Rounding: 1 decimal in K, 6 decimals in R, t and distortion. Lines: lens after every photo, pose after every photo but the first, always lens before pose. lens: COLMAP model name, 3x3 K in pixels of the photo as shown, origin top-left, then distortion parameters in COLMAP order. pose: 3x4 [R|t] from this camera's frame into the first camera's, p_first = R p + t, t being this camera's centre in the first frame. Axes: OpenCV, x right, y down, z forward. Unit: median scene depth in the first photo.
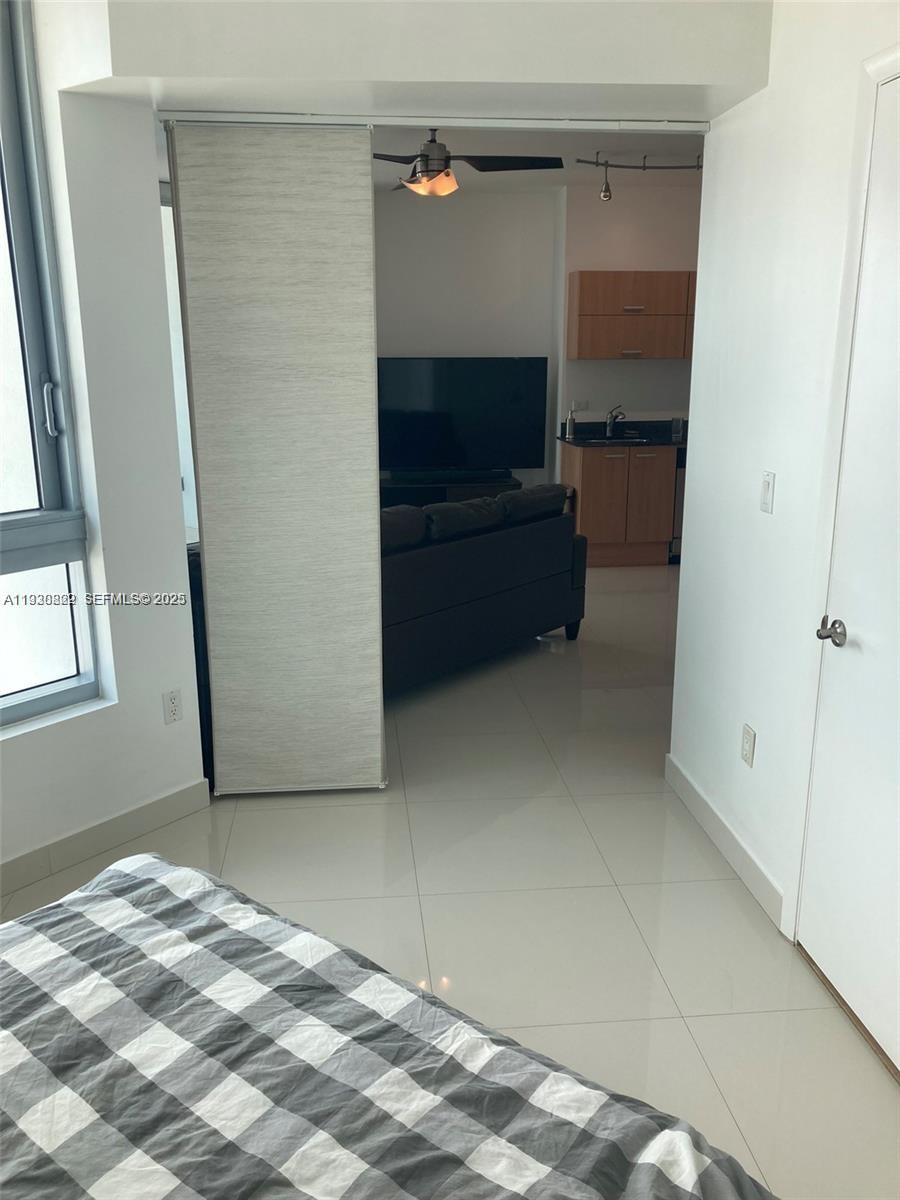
lens RADIAL K [[993.2, 0, 447.7], [0, 993.2, 603.6], [0, 0, 1]] dist [0.035128, -0.018579]
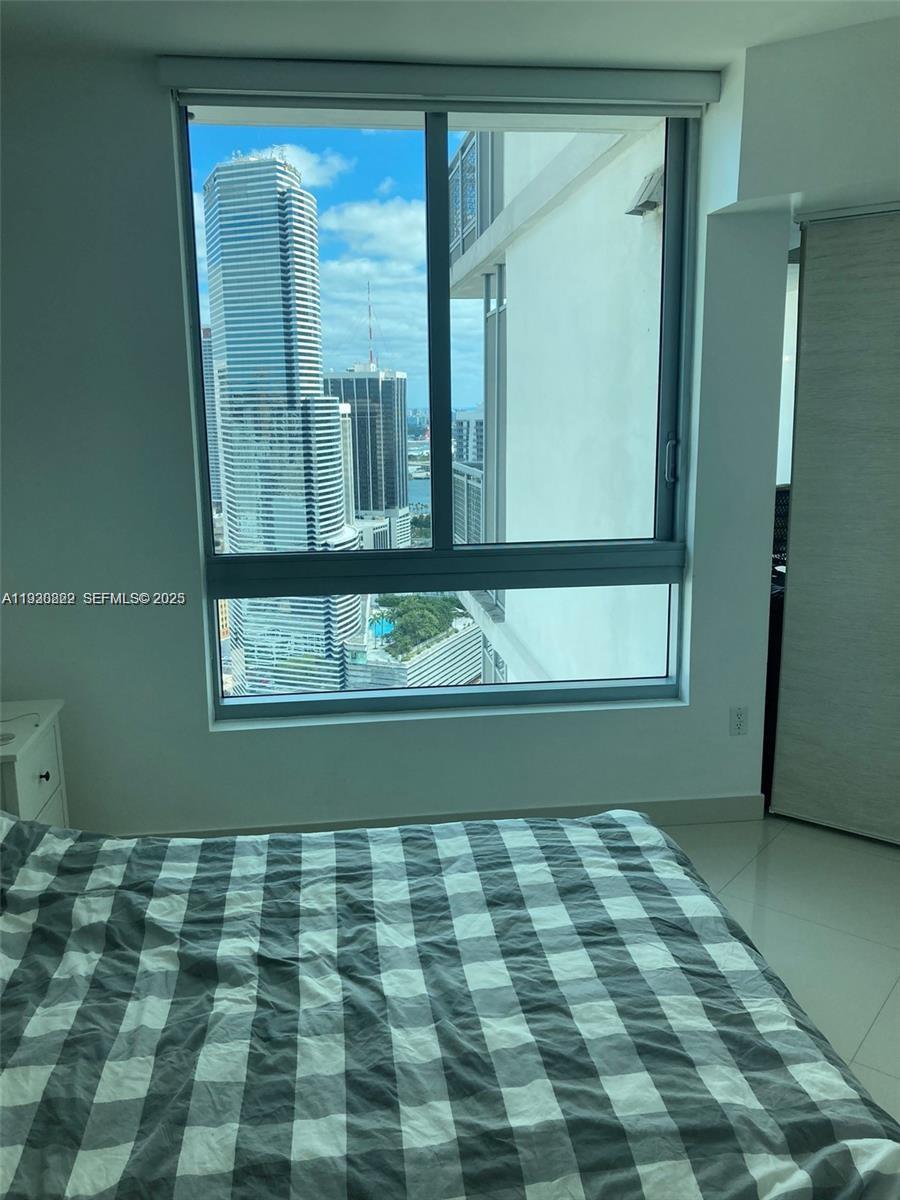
lens RADIAL K [[993.2, 0, 450.5], [0, 993.2, 598.0], [0, 0, 1]] dist [0.035128, -0.018579]
pose [[0.728851, 0.135150, -0.671201, 0.271825], [-0.171479, 0.985113, 0.012151, 0.008143], [0.662851, 0.106241, 0.741175, -0.095437]]
